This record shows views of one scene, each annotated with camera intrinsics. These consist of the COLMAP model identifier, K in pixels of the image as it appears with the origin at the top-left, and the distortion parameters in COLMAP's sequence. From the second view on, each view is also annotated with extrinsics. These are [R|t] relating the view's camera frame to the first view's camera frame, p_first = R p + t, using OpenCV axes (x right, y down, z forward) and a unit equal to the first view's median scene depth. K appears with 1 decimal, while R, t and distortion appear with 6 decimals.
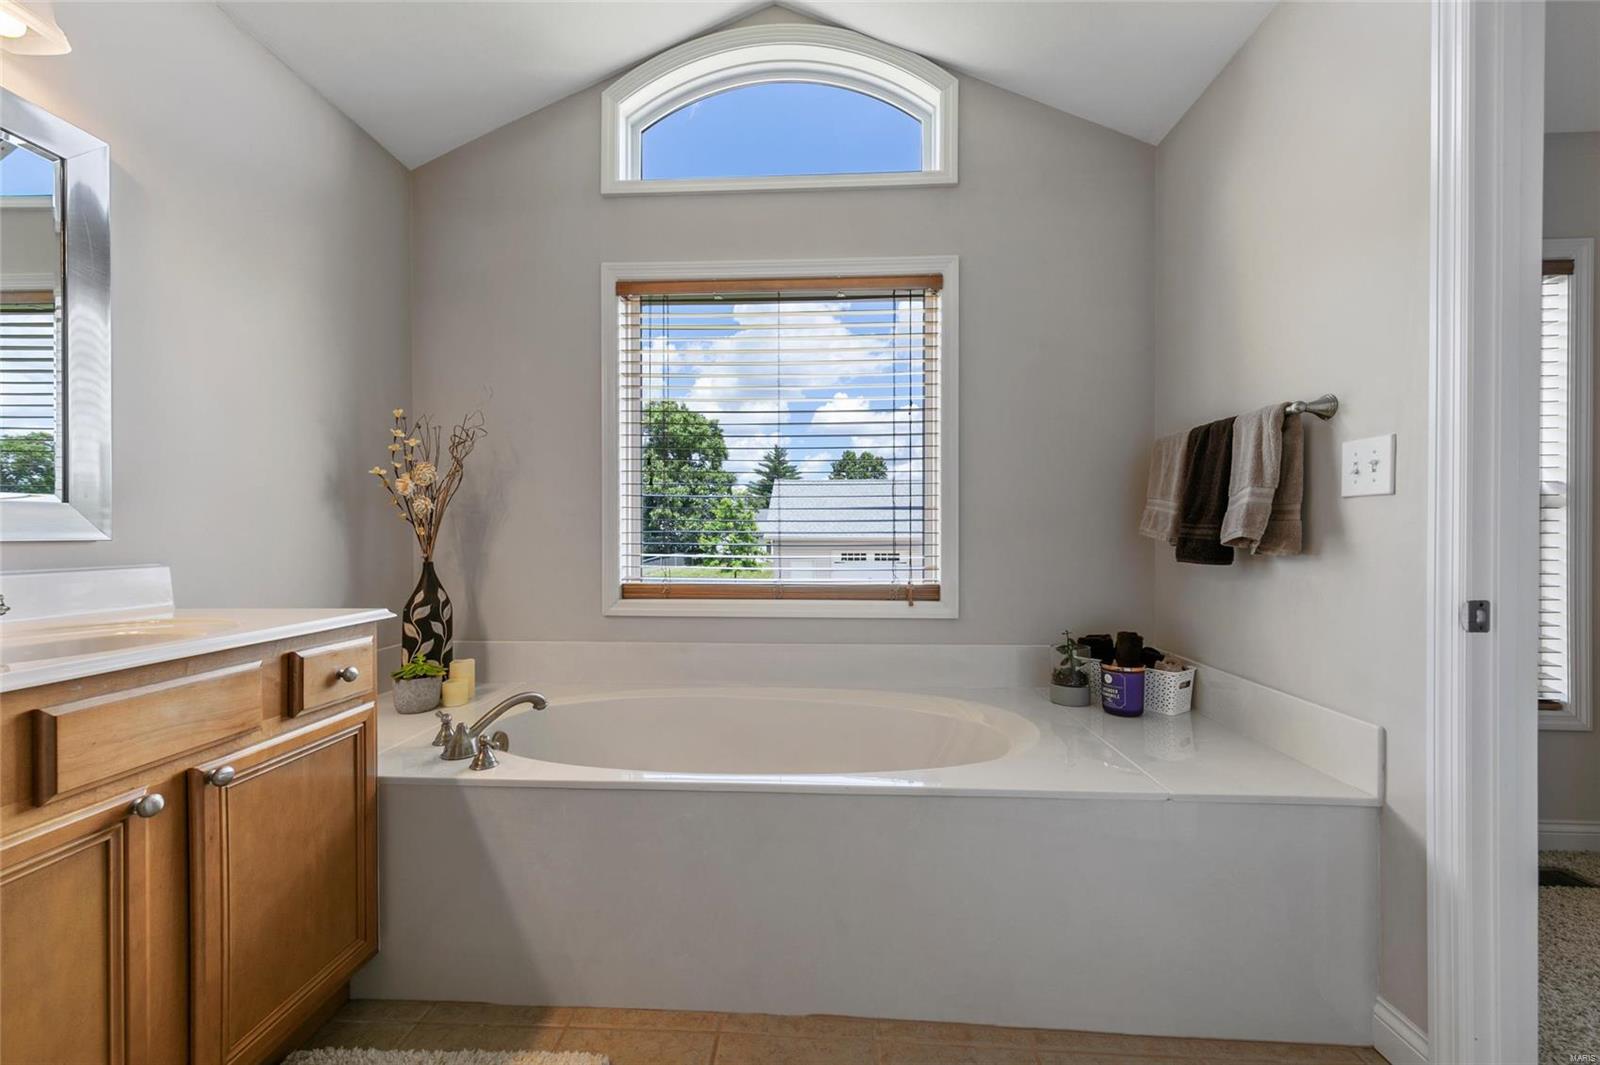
lens RADIAL K [[625.7, 0, 803.2], [0, 625.7, 532.5], [0, 0, 1]] dist [0.008417, -0.000898]
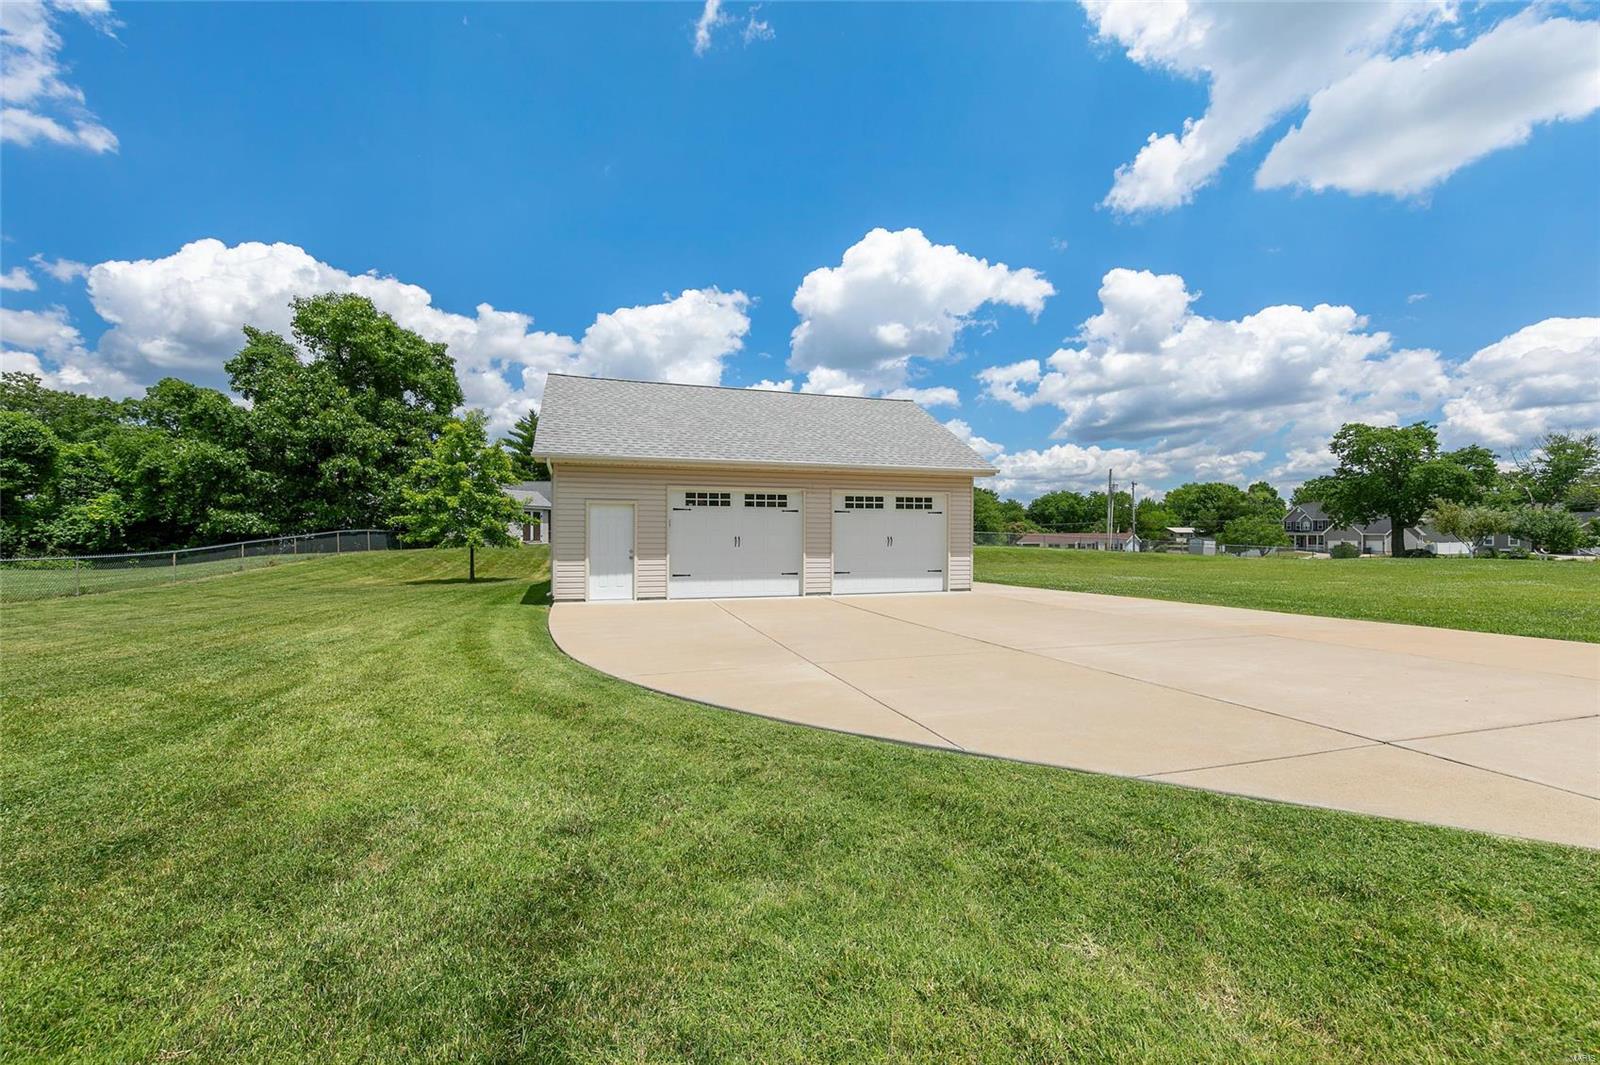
lens RADIAL K [[625.7, 0, 796.4], [0, 625.7, 532.3], [0, 0, 1]] dist [0.008417, -0.000898]
pose [[0.935280, -0.002475, 0.353899, -0.046108], [0.001386, 0.999993, 0.003331, 0.074484], [-0.353905, -0.002625, 0.935278, 0.517598]]
